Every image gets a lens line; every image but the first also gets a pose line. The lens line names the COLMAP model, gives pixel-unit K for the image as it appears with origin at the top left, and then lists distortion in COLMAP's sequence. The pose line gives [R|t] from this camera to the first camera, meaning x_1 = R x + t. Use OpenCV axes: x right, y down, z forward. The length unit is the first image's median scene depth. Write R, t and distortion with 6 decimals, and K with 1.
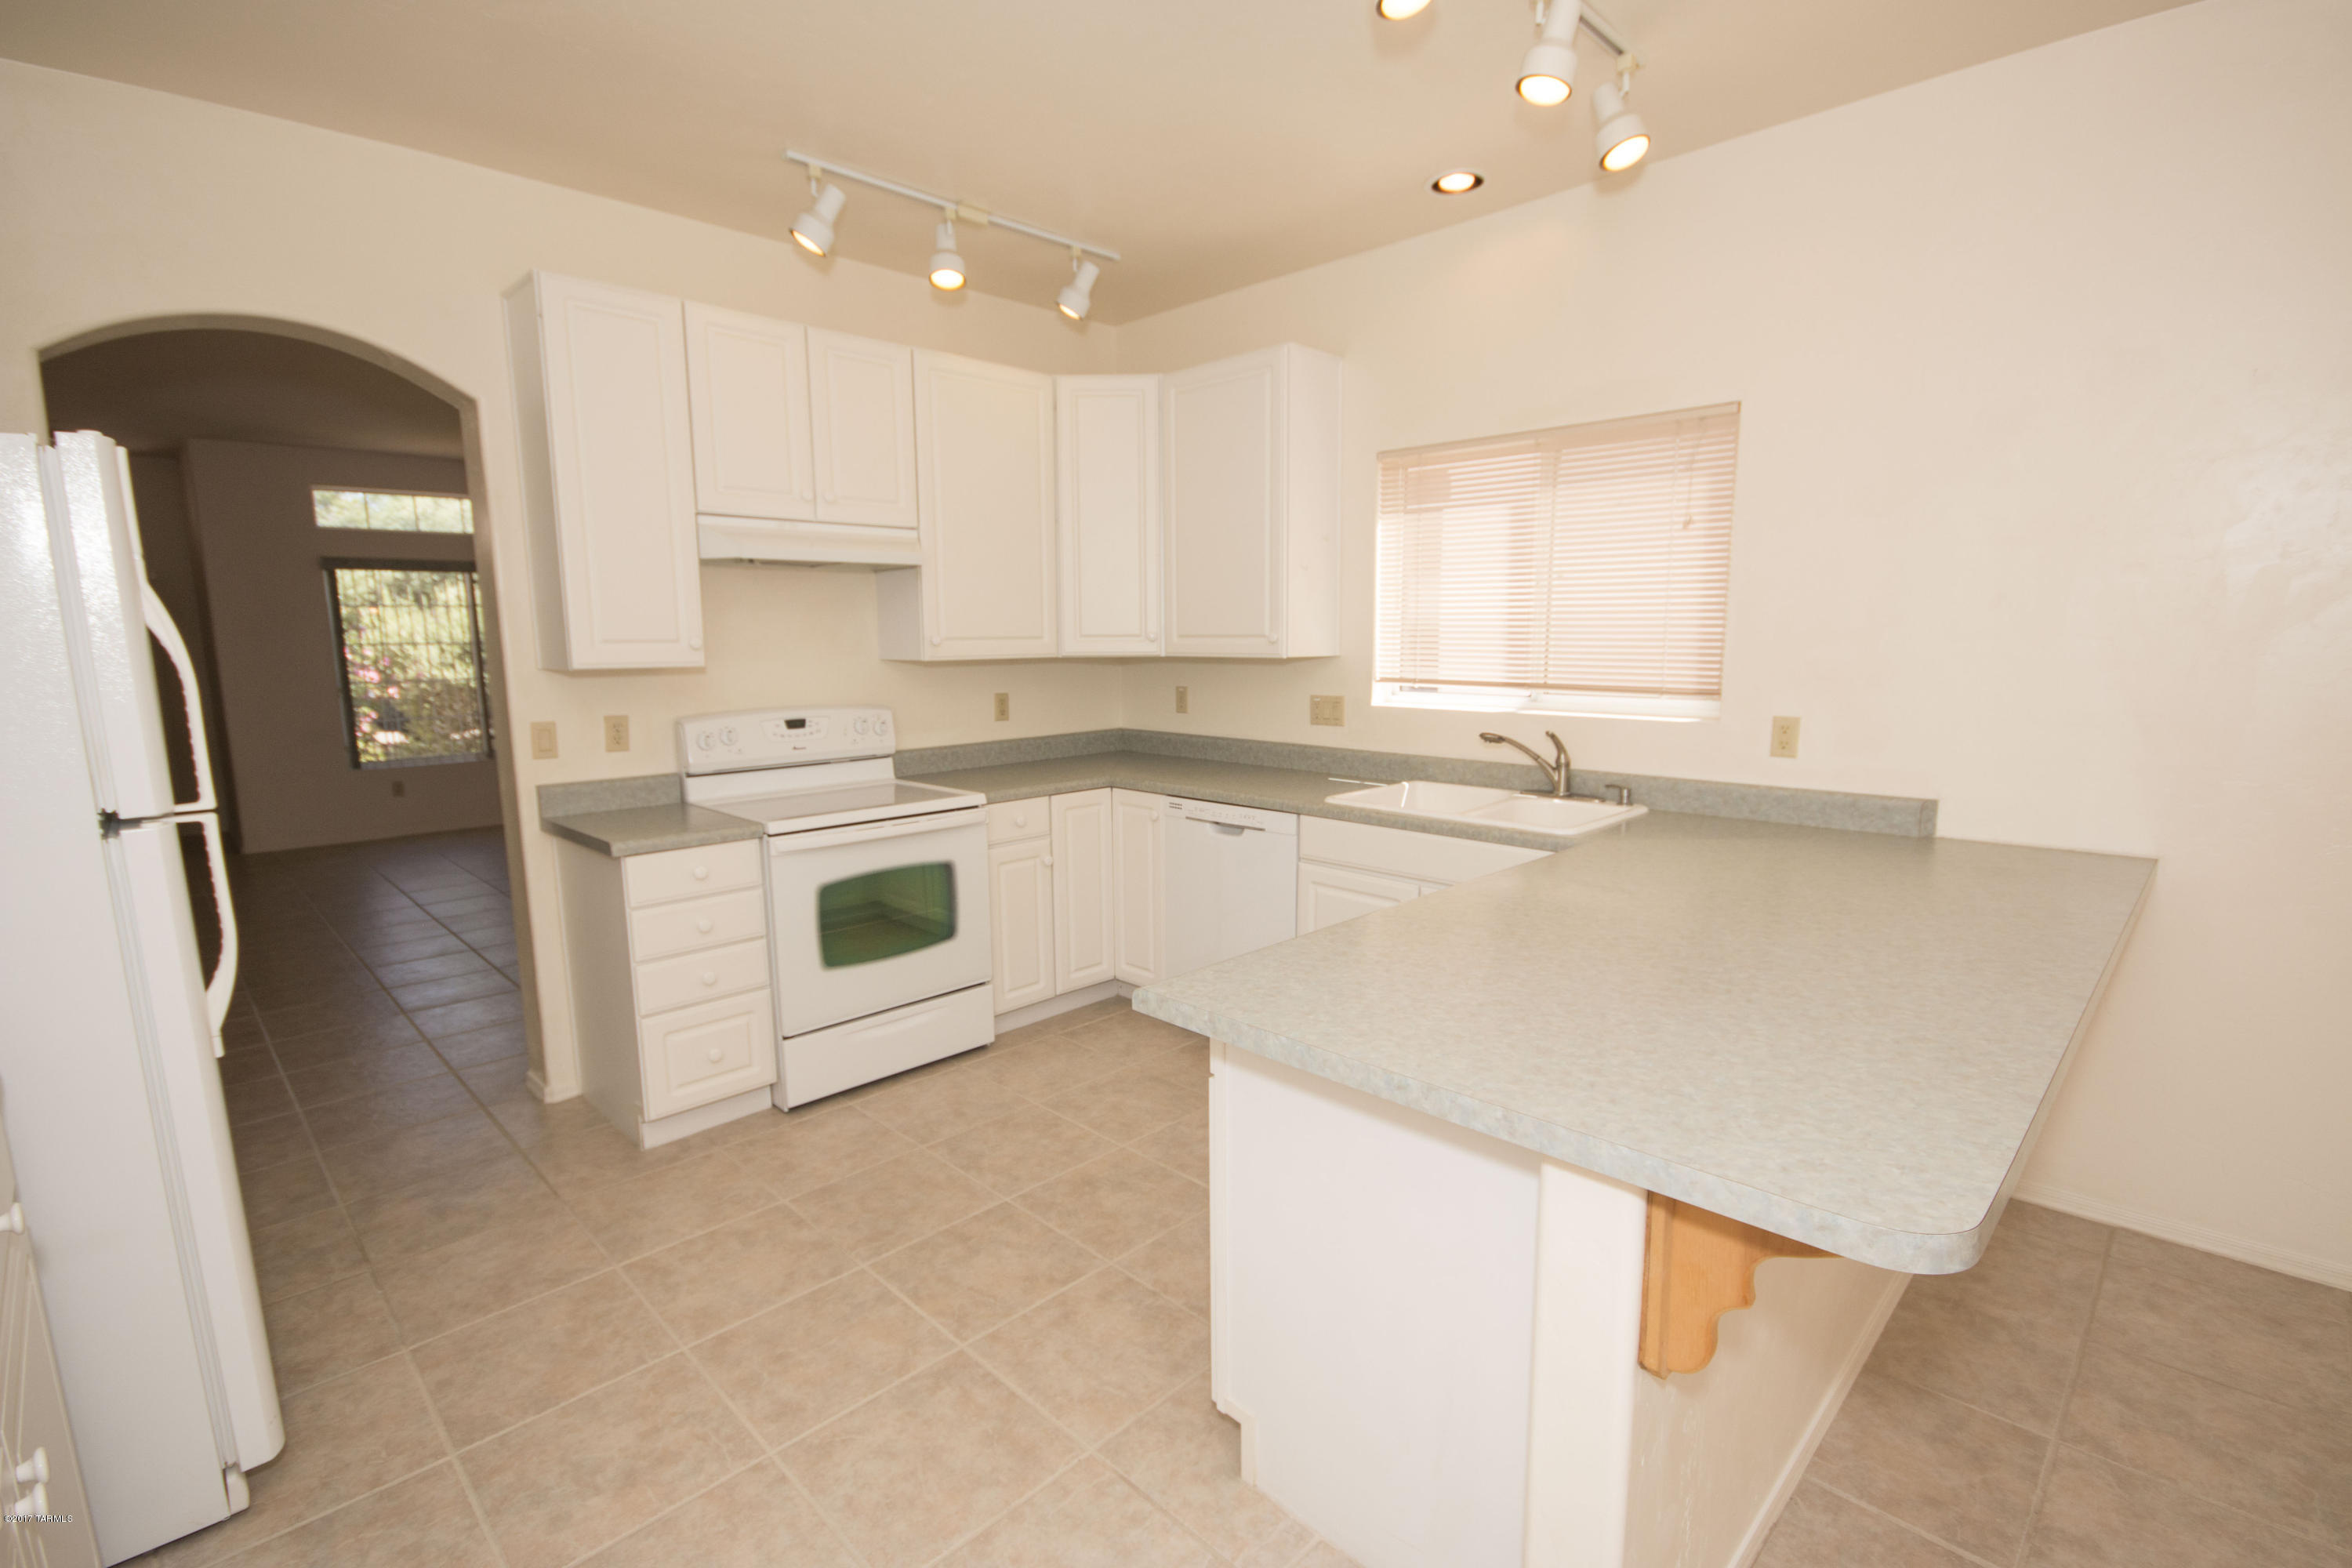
lens RADIAL K [[1076.1, 0, 1172.4], [0, 1076.1, 800.9], [0, 0, 1]] dist [-0.000970, -0.003499]
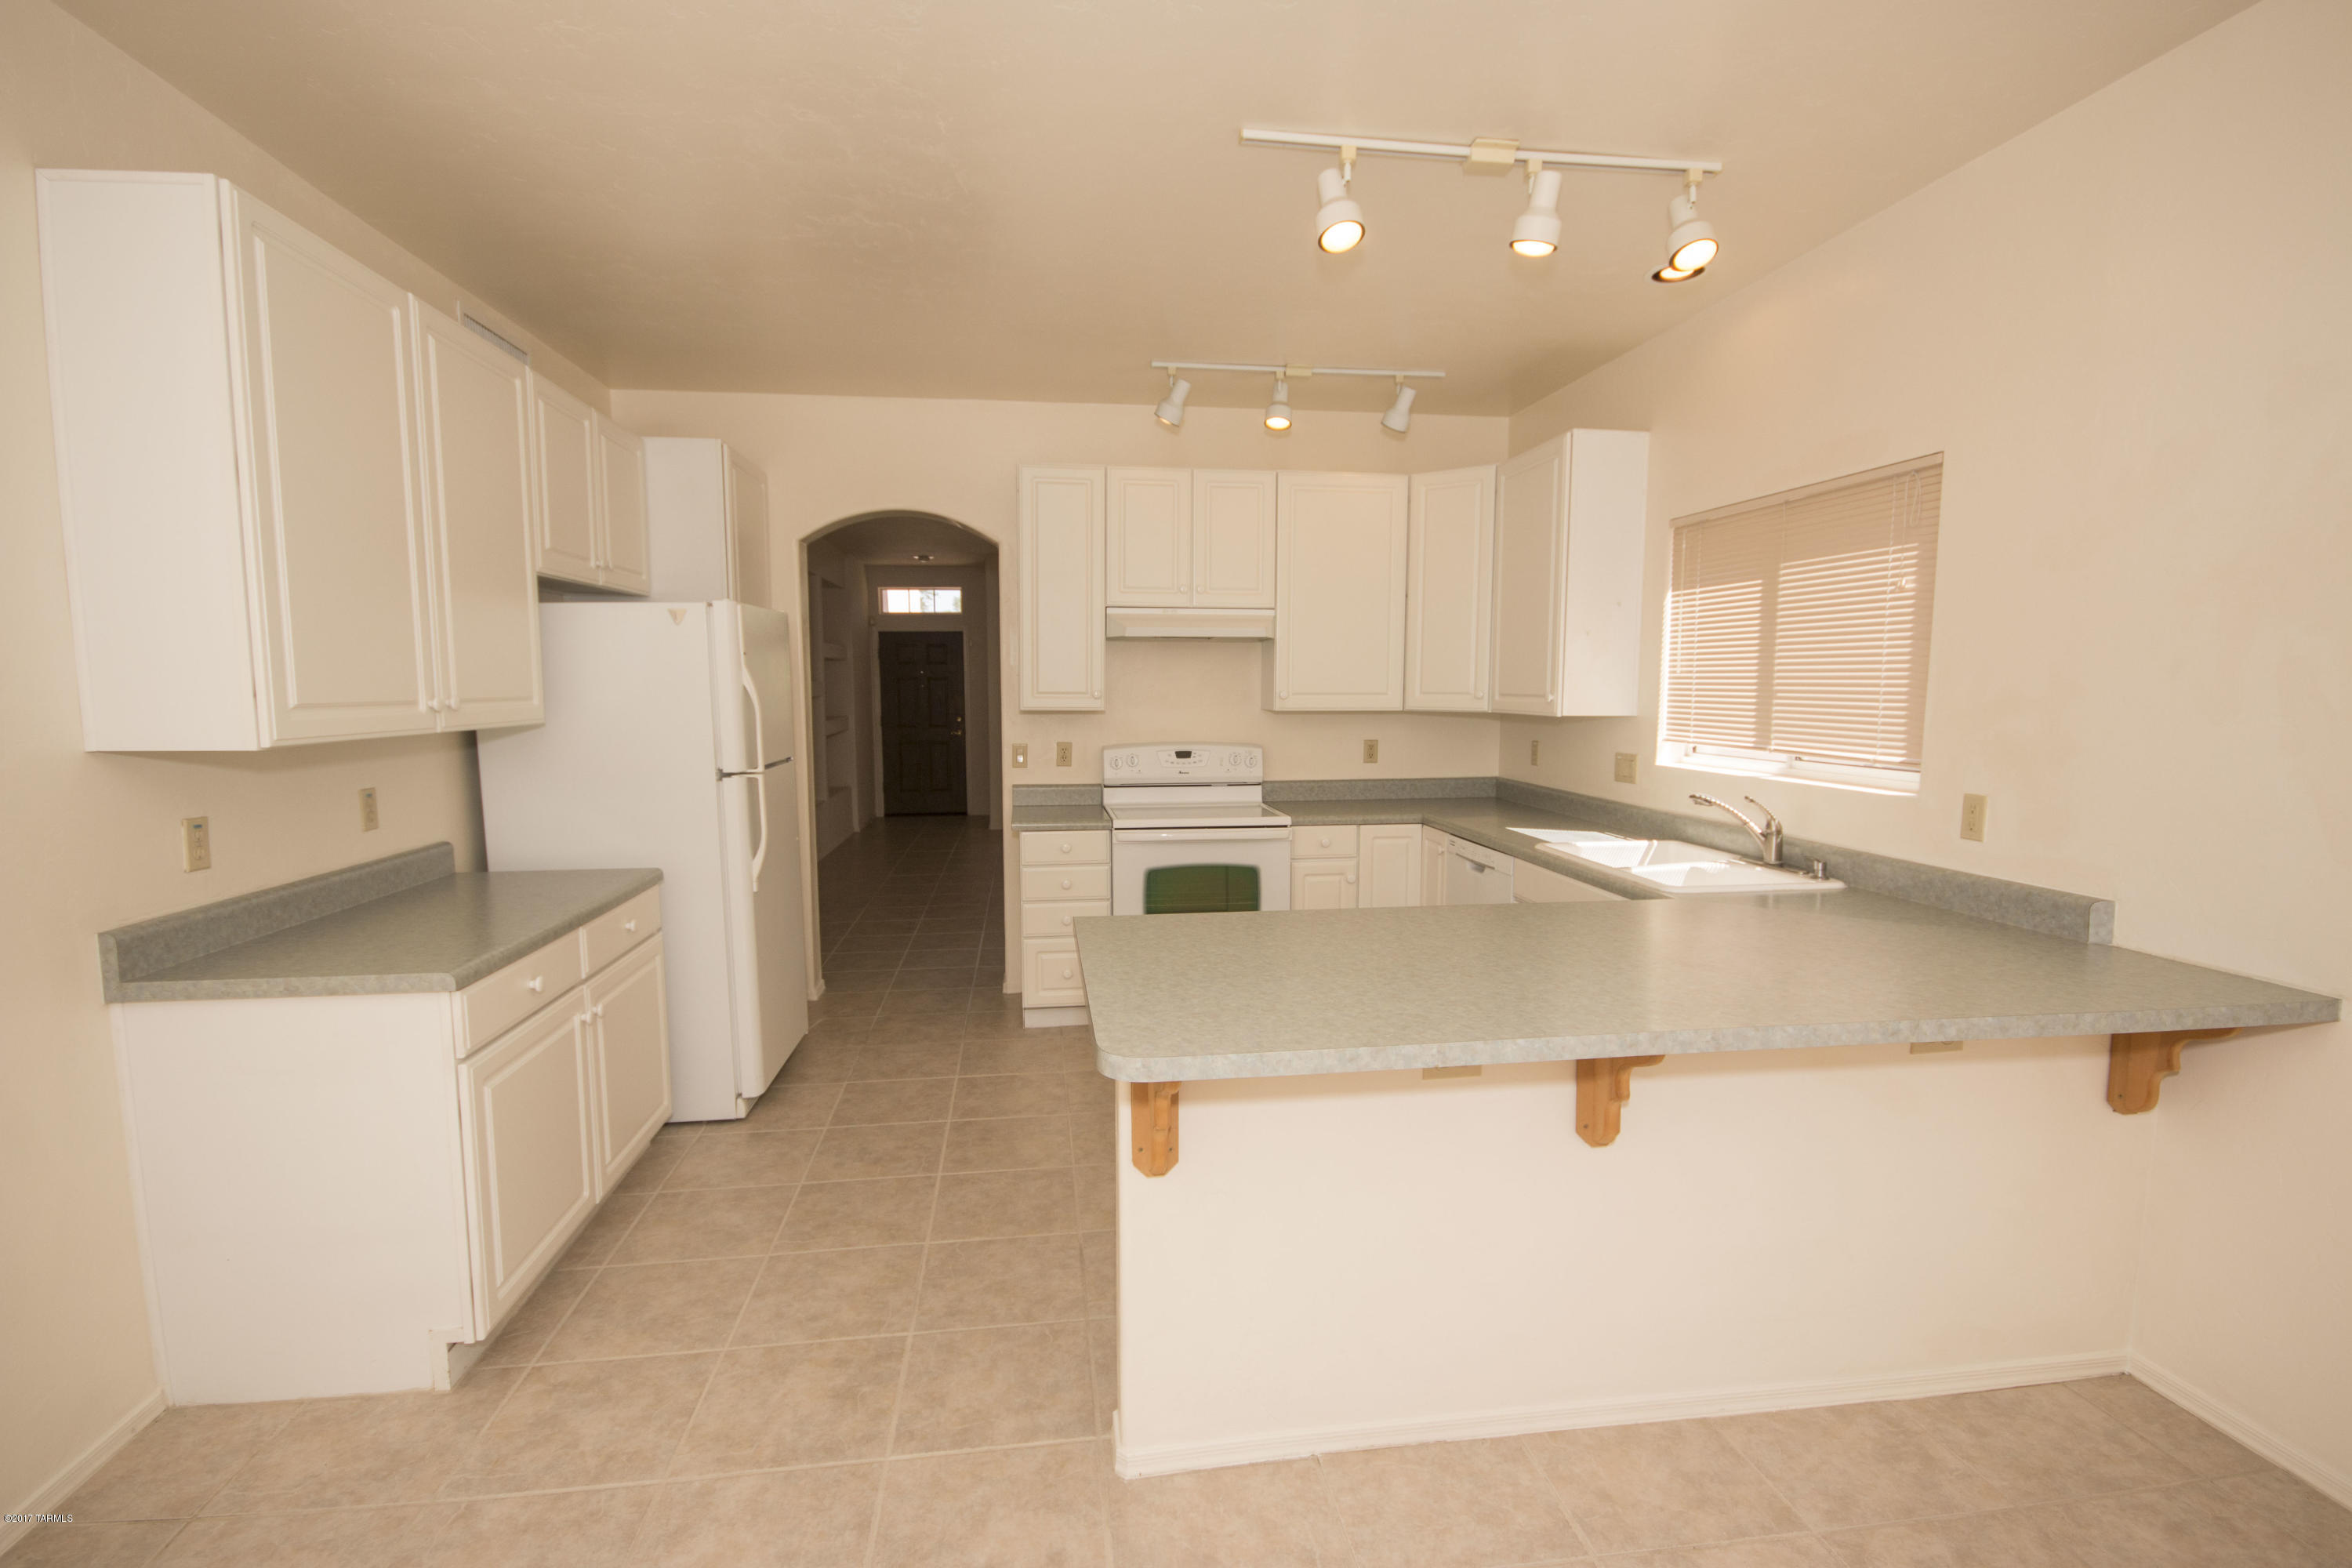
lens RADIAL K [[1076.1, 0, 1172.4], [0, 1076.1, 800.9], [0, 0, 1]] dist [-0.000970, -0.003499]
pose [[0.794572, 0.073375, -0.602720, 0.511524], [-0.100238, 0.994902, -0.011025, 0.003081], [0.598838, 0.069175, 0.797877, -0.097310]]
